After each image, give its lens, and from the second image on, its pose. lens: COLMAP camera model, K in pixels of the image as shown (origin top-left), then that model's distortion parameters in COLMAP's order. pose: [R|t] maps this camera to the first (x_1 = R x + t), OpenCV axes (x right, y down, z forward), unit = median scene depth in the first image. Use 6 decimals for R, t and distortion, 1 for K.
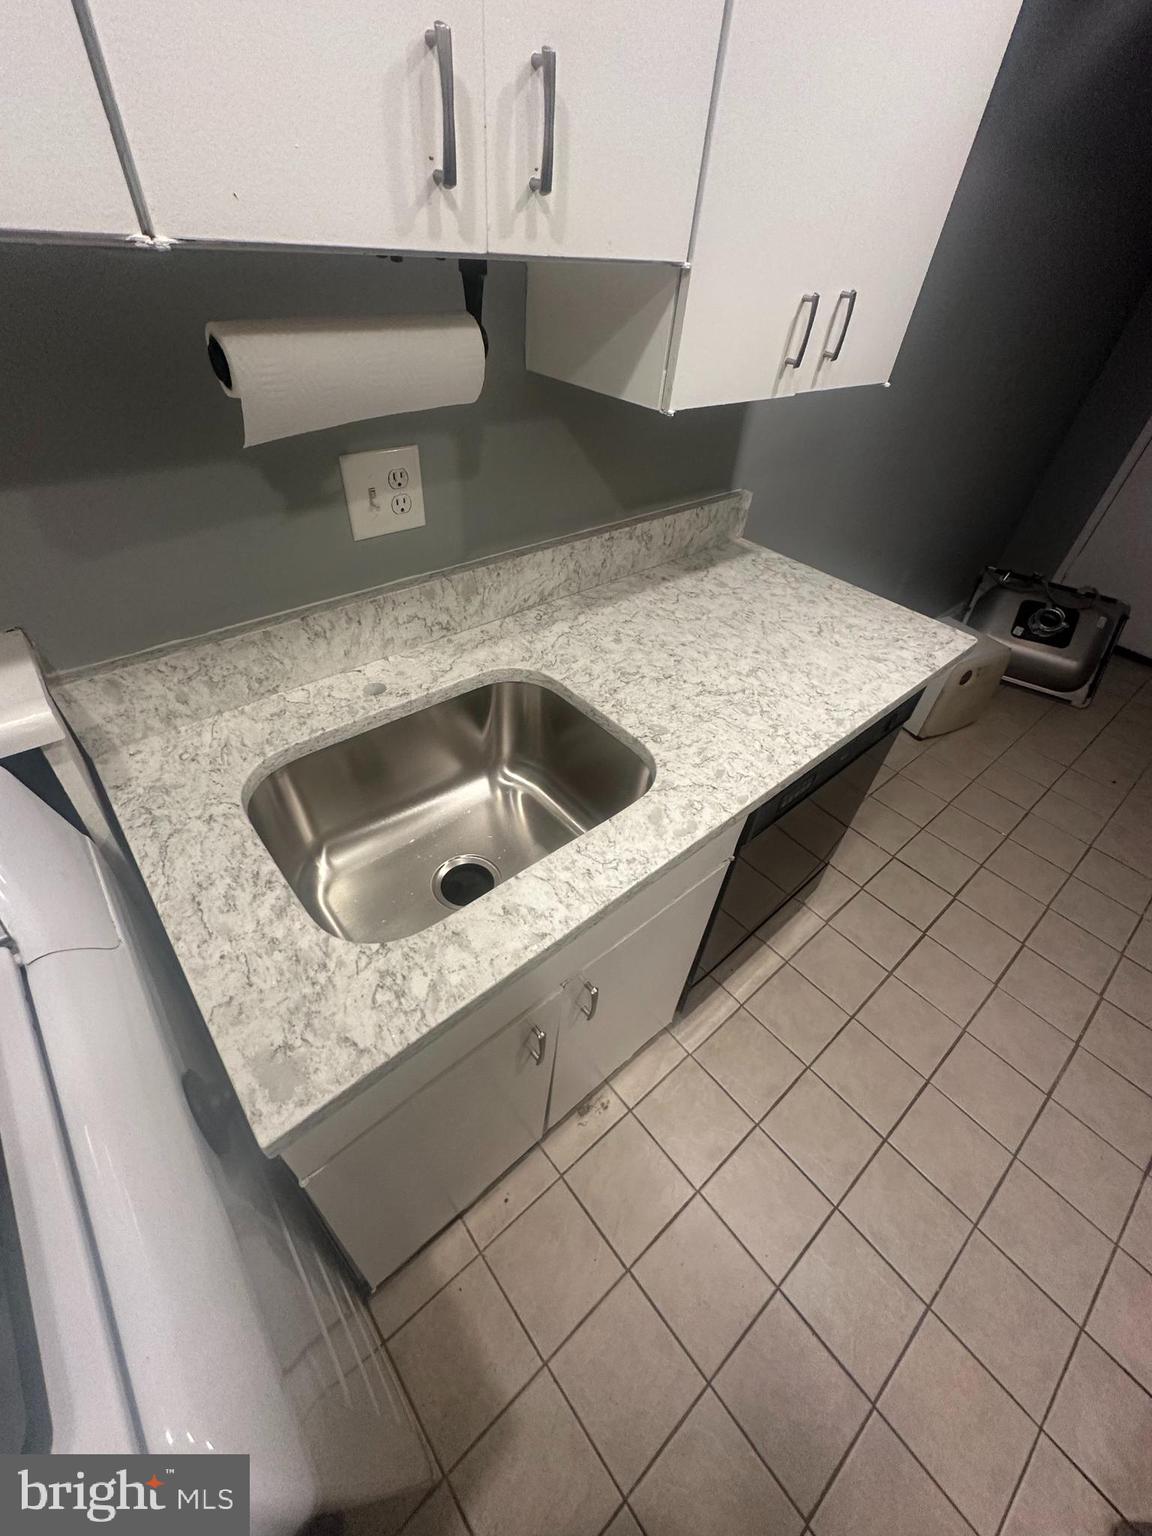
lens RADIAL K [[623.7, 0, 574.2], [0, 623.7, 765.8], [0, 0, 1]] dist [-0.006244, 0.000690]
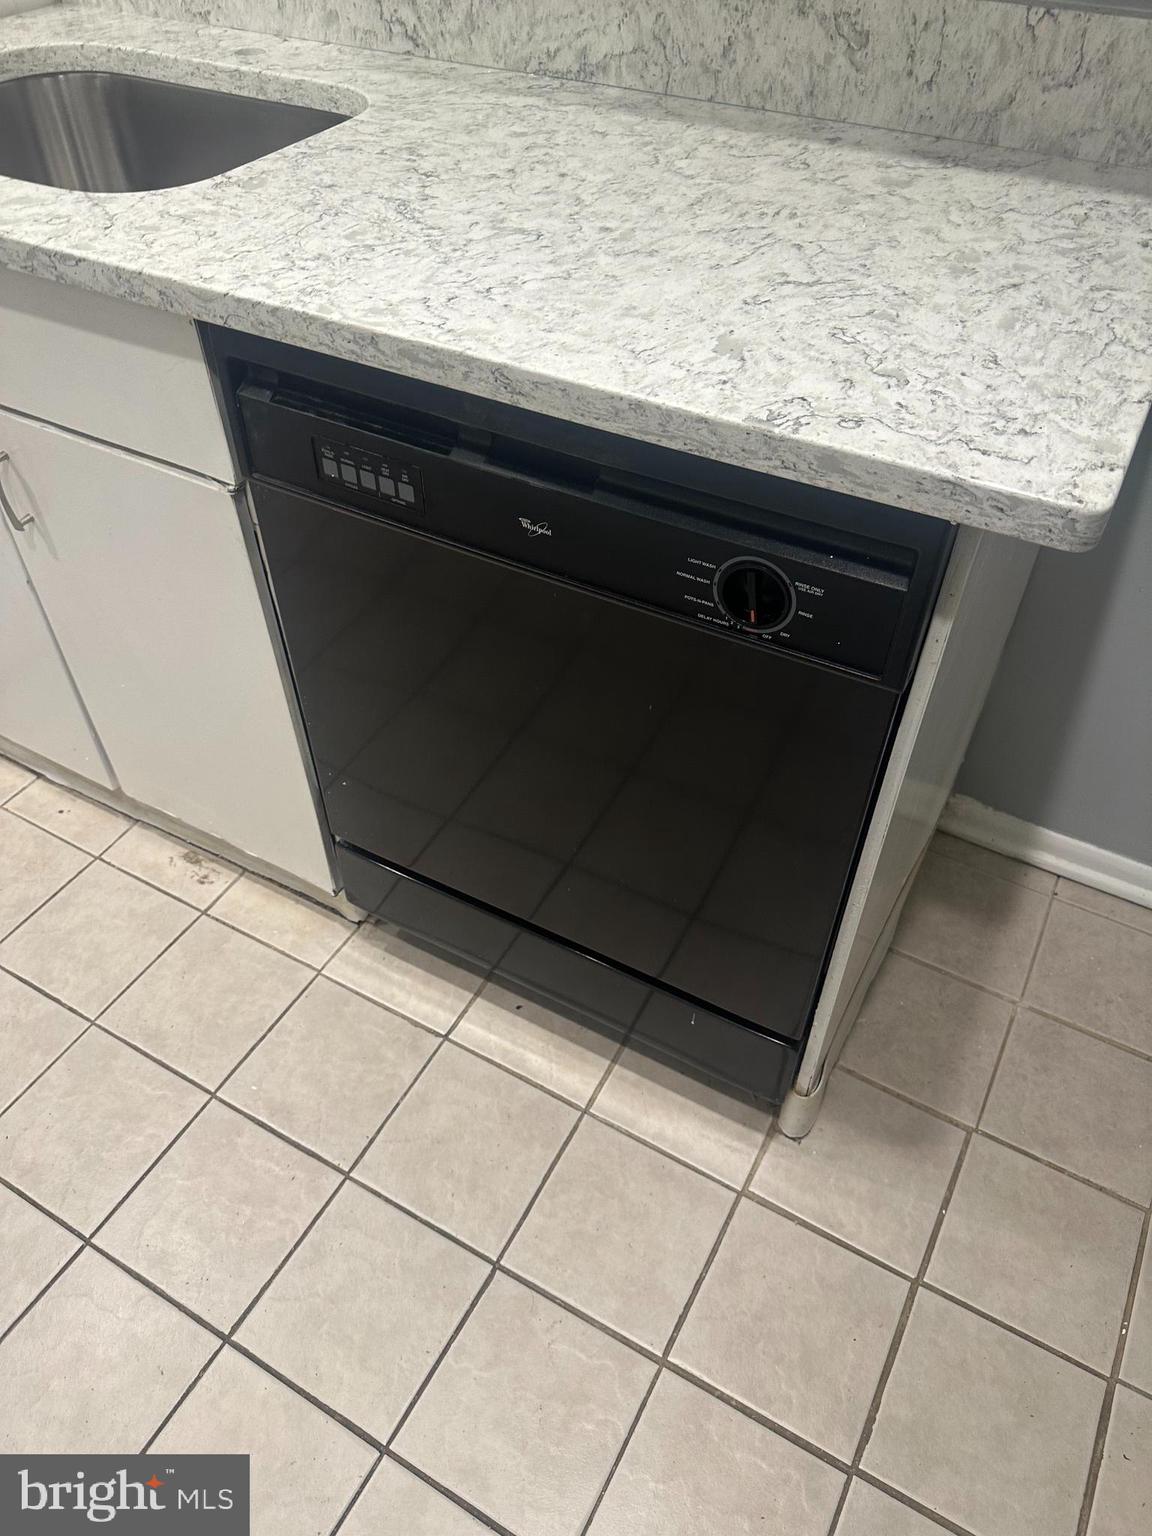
lens RADIAL K [[1112.5, 0, 564.4], [0, 1112.5, 764.9], [0, 0, 1]] dist [-0.002158, -0.008033]
pose [[0.347270, 0.620467, -0.703153, 1.186935], [-0.609210, 0.719310, 0.333850, -0.175097], [0.712928, 0.312432, 0.627789, 0.692513]]
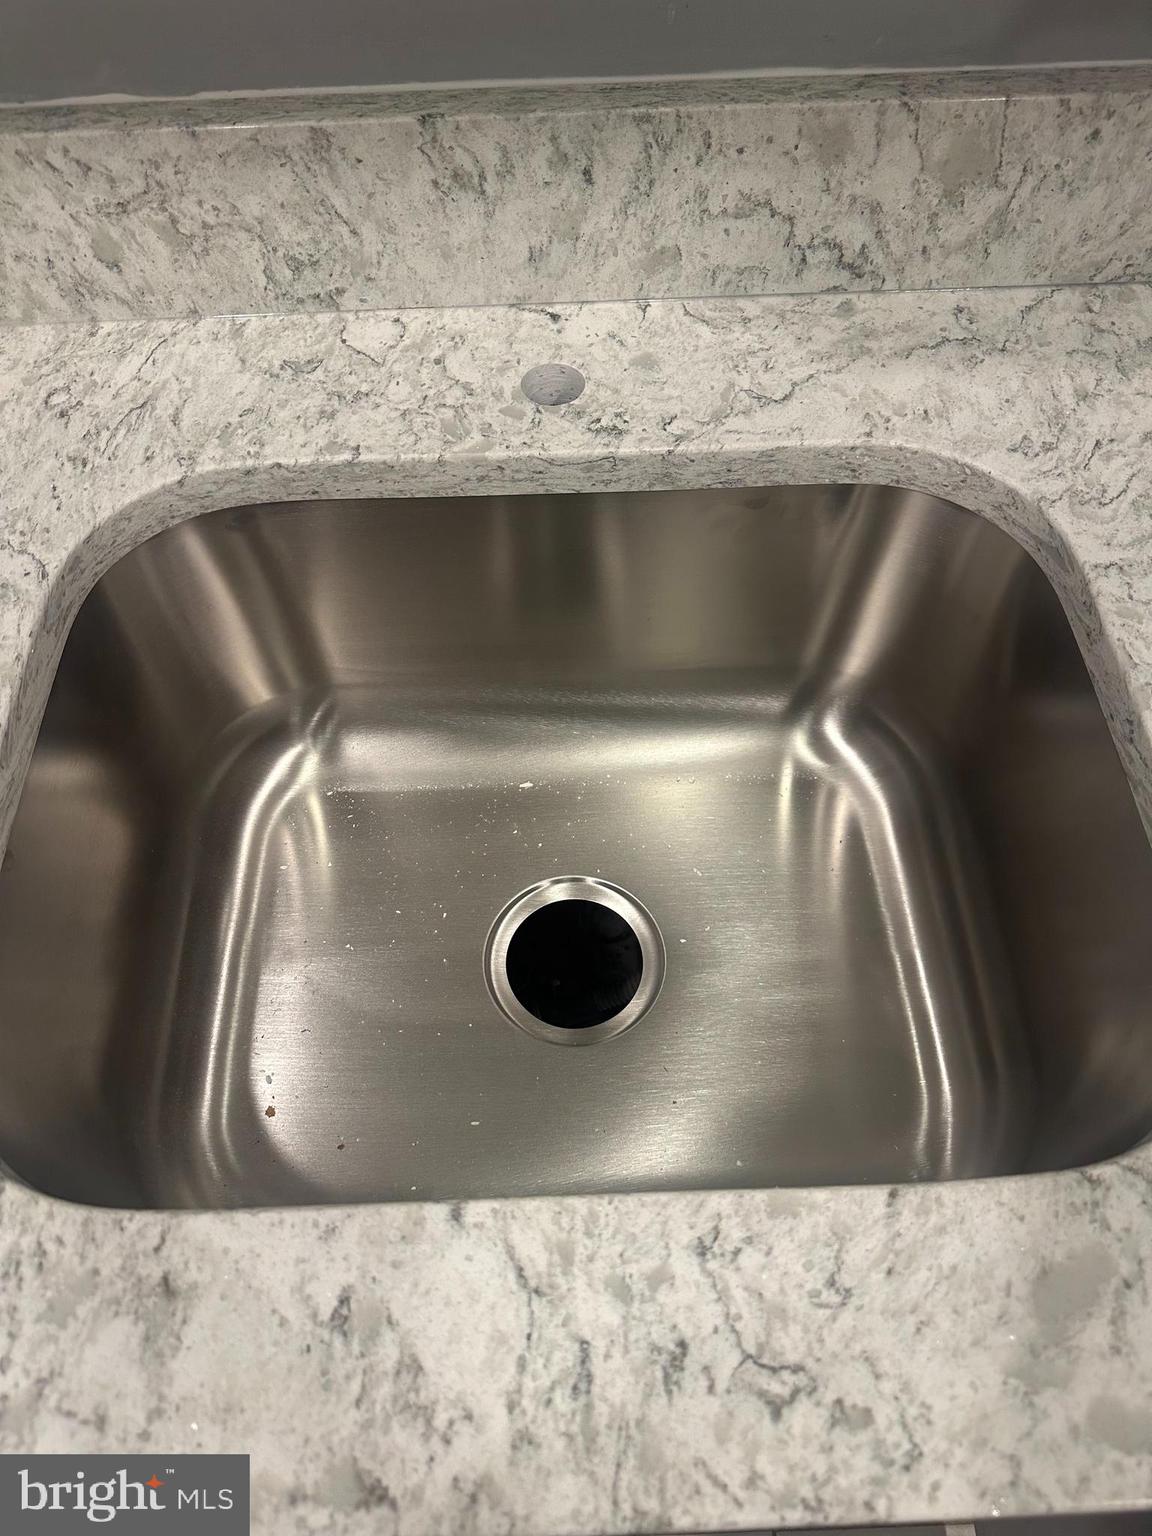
lens RADIAL K [[1112.5, 0, 564.4], [0, 1112.5, 764.9], [0, 0, 1]] dist [-0.002158, -0.008033]
pose [[0.779116, 0.479163, -0.404204, 0.041561], [-0.365647, 0.871101, 0.327849, -0.140316], [0.509196, -0.107637, 0.853894, 0.431610]]
